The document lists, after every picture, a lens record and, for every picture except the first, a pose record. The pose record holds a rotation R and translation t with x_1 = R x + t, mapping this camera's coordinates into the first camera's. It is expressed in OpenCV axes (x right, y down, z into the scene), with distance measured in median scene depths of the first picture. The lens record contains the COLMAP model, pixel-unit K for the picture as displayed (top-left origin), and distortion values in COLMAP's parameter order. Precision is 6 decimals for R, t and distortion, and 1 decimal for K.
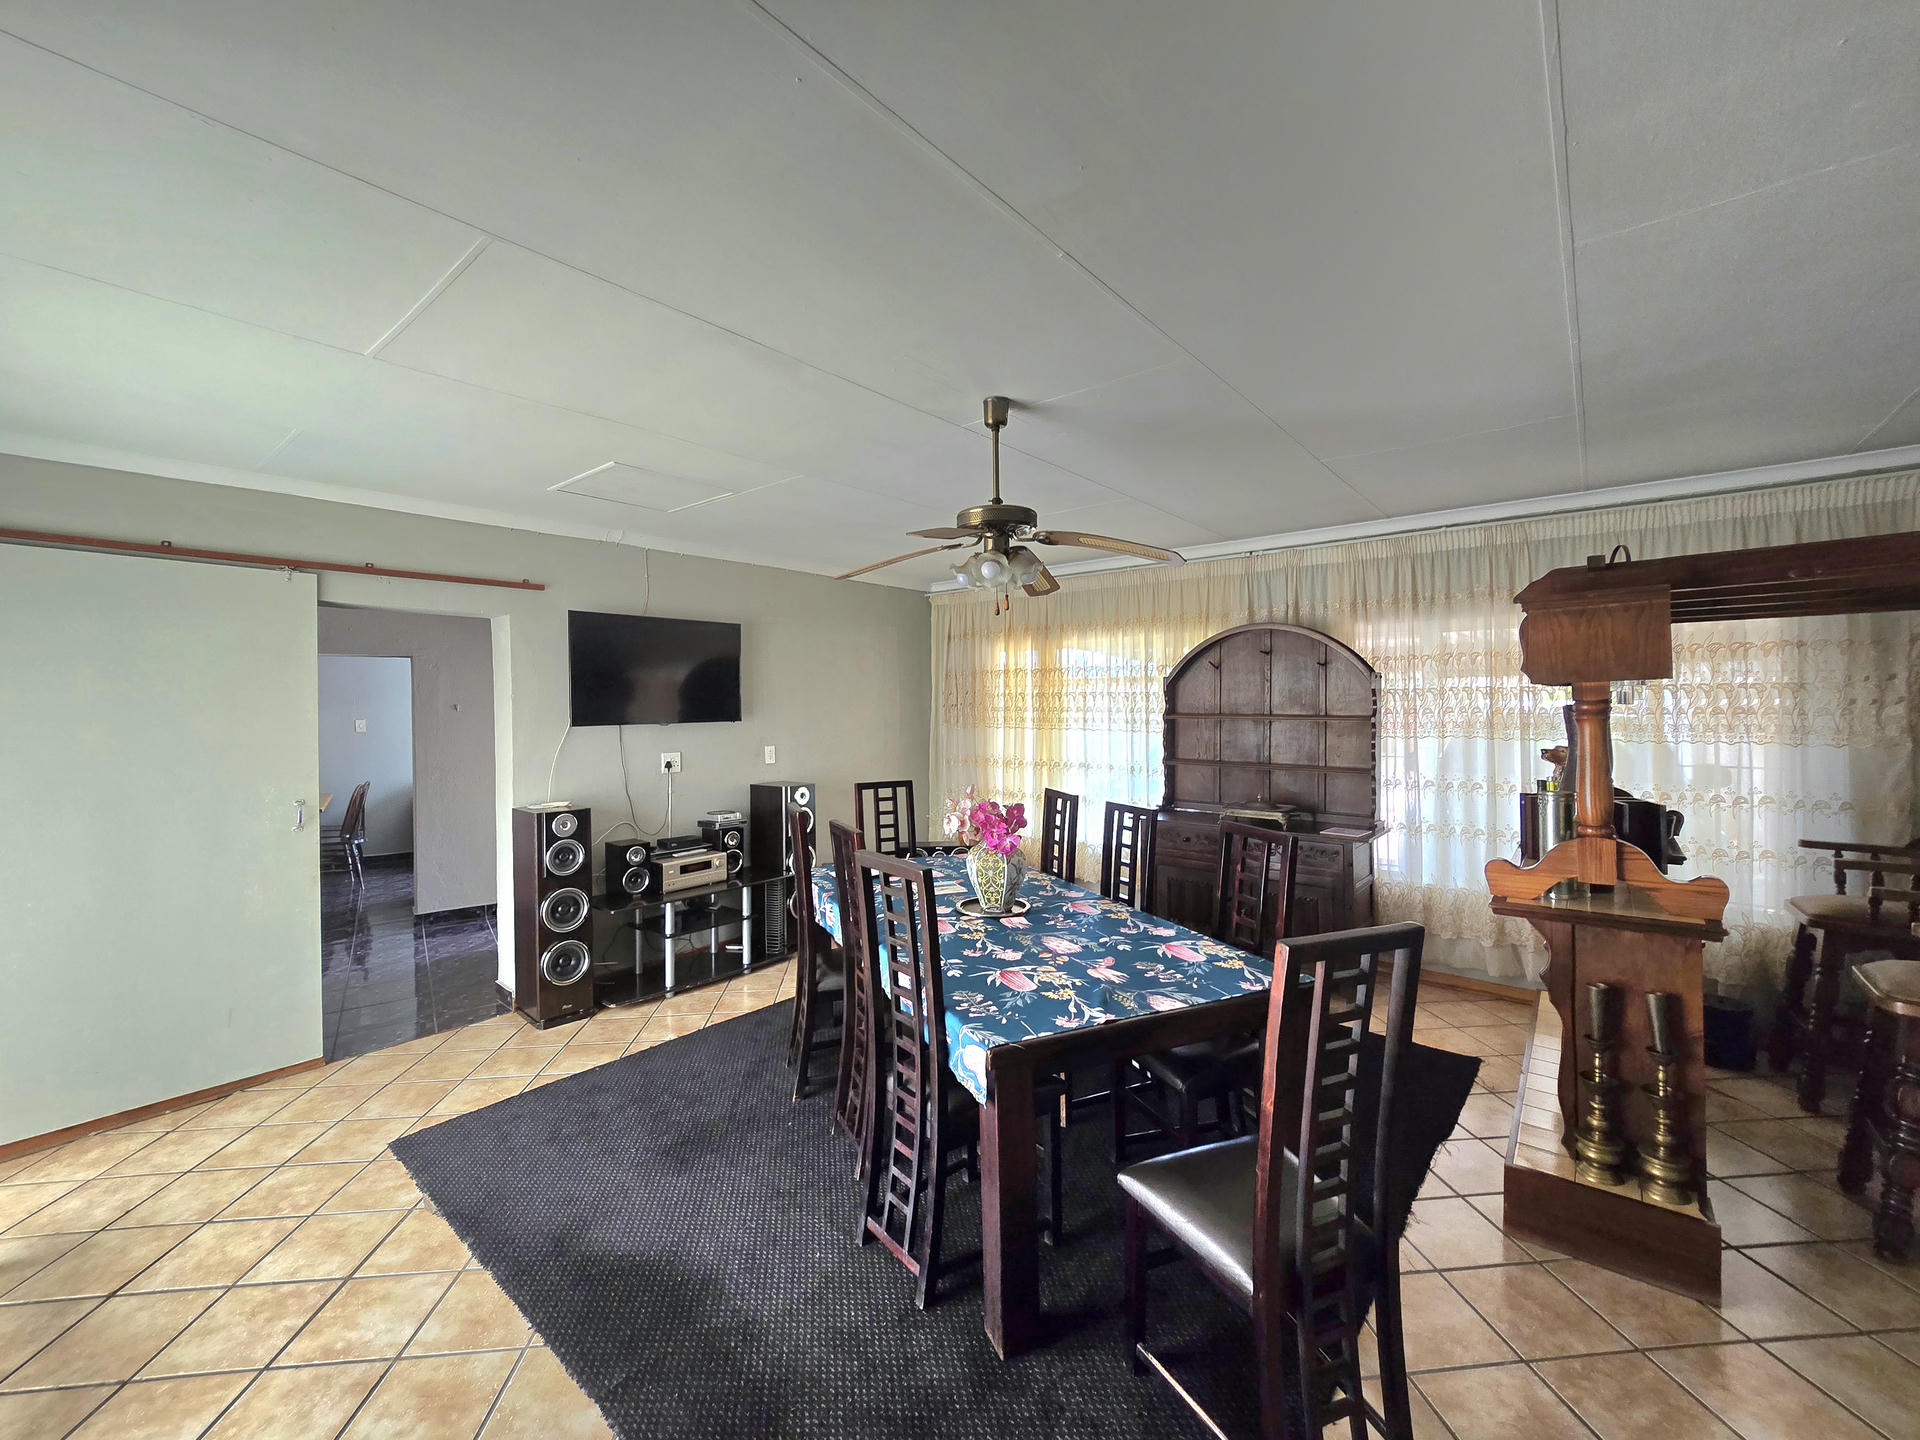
lens RADIAL K [[790.7, 0, 954.5], [0, 790.7, 714.3], [0, 0, 1]] dist [-0.000826, 0.000580]
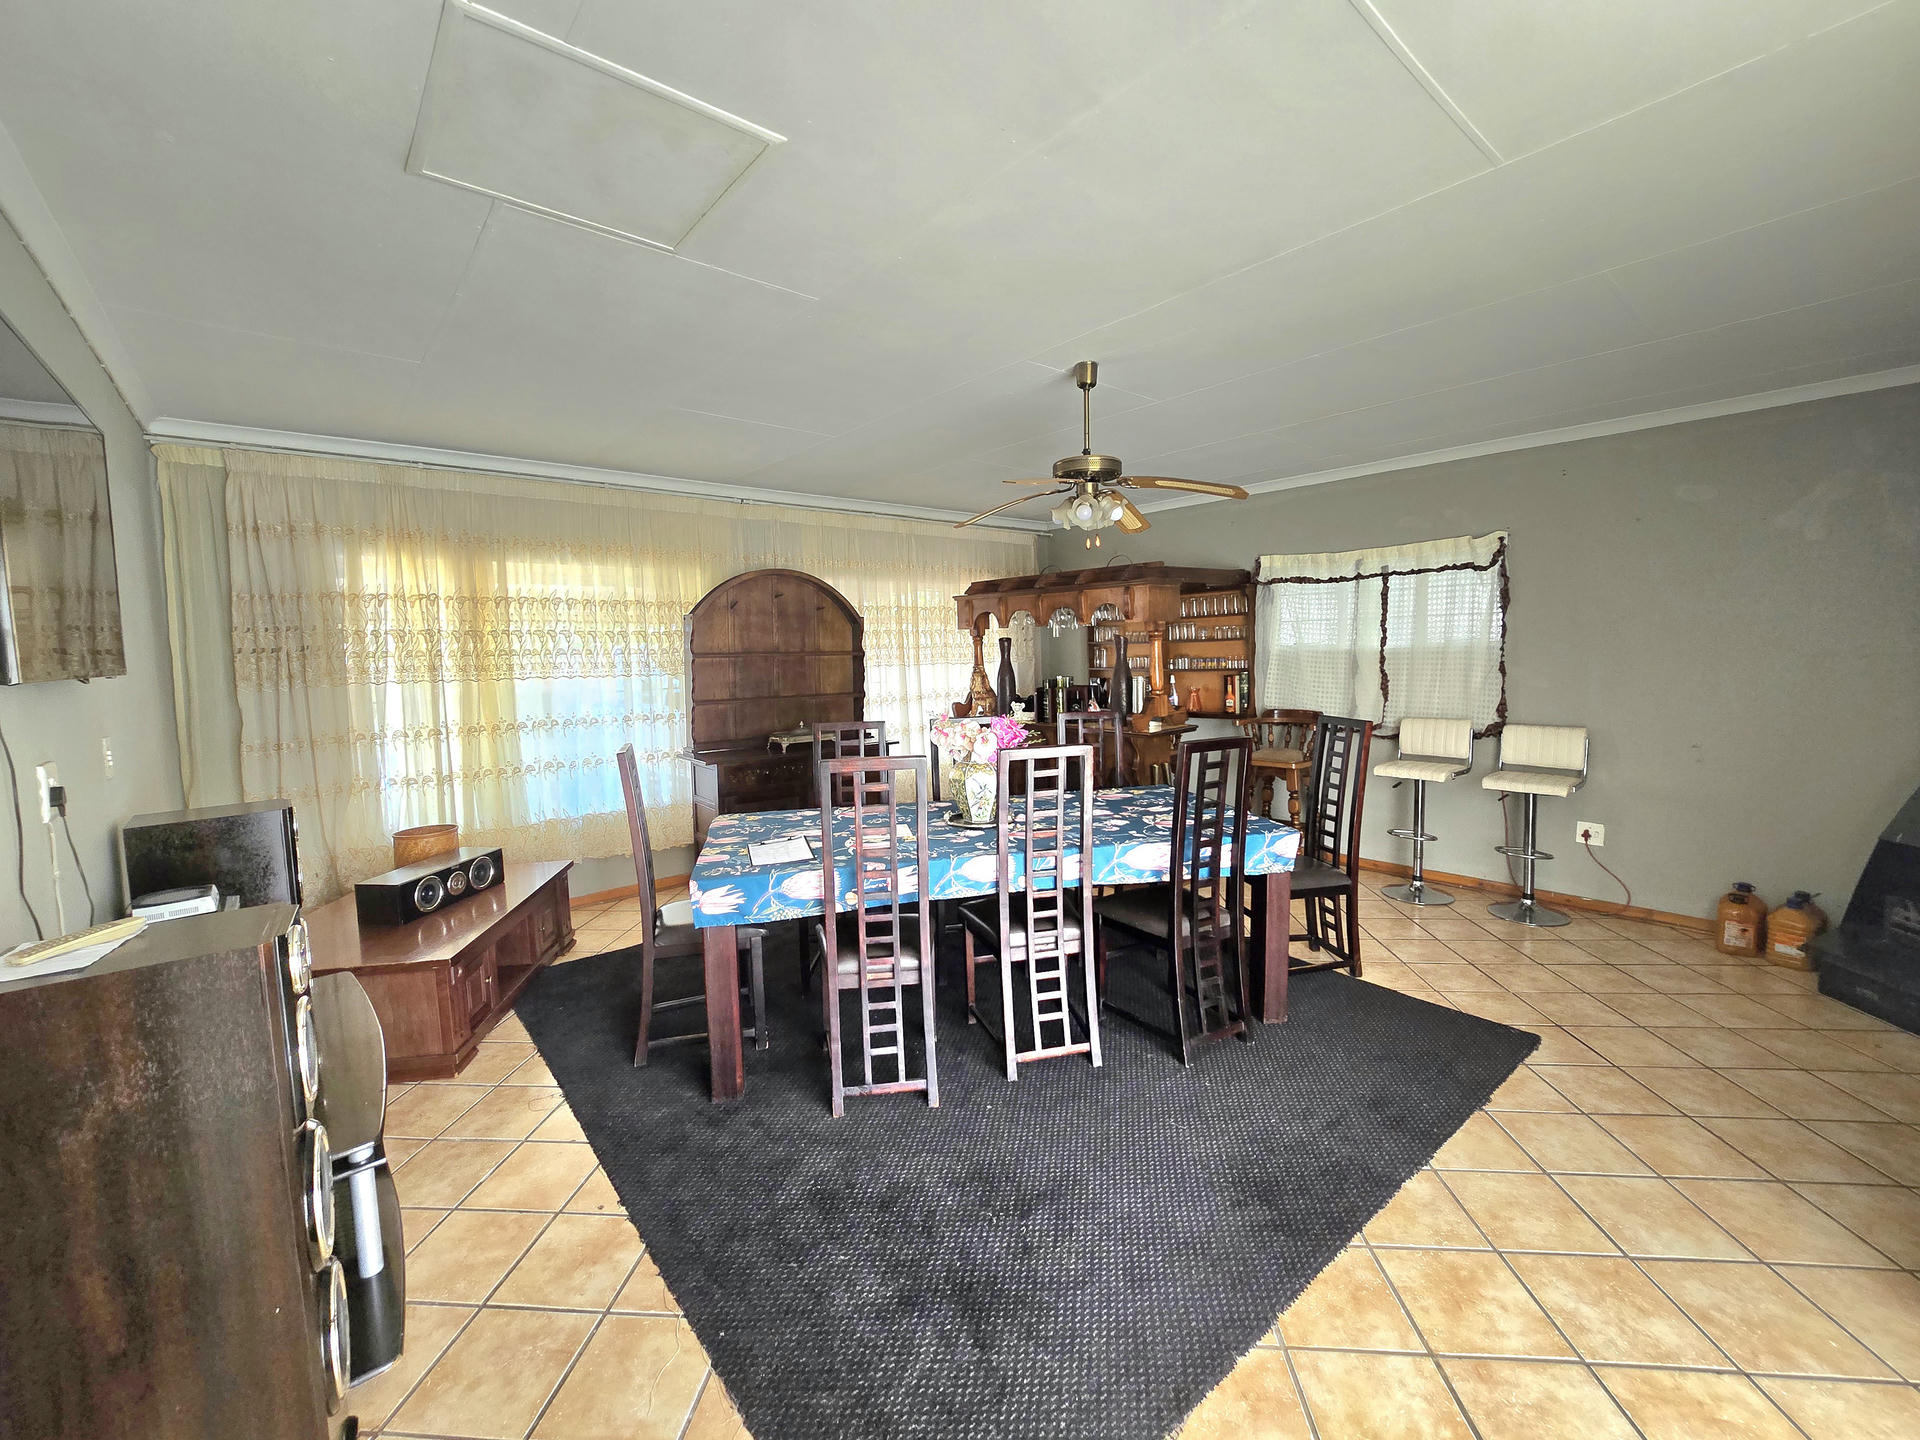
lens RADIAL K [[790.7, 0, 956.2], [0, 790.7, 707.7], [0, 0, 1]] dist [-0.000826, 0.000580]
pose [[0.173529, -0.070913, 0.982272, -0.594788], [0.037326, 0.997161, 0.065393, 0.014338], [-0.984121, 0.025317, 0.175684, 0.501837]]
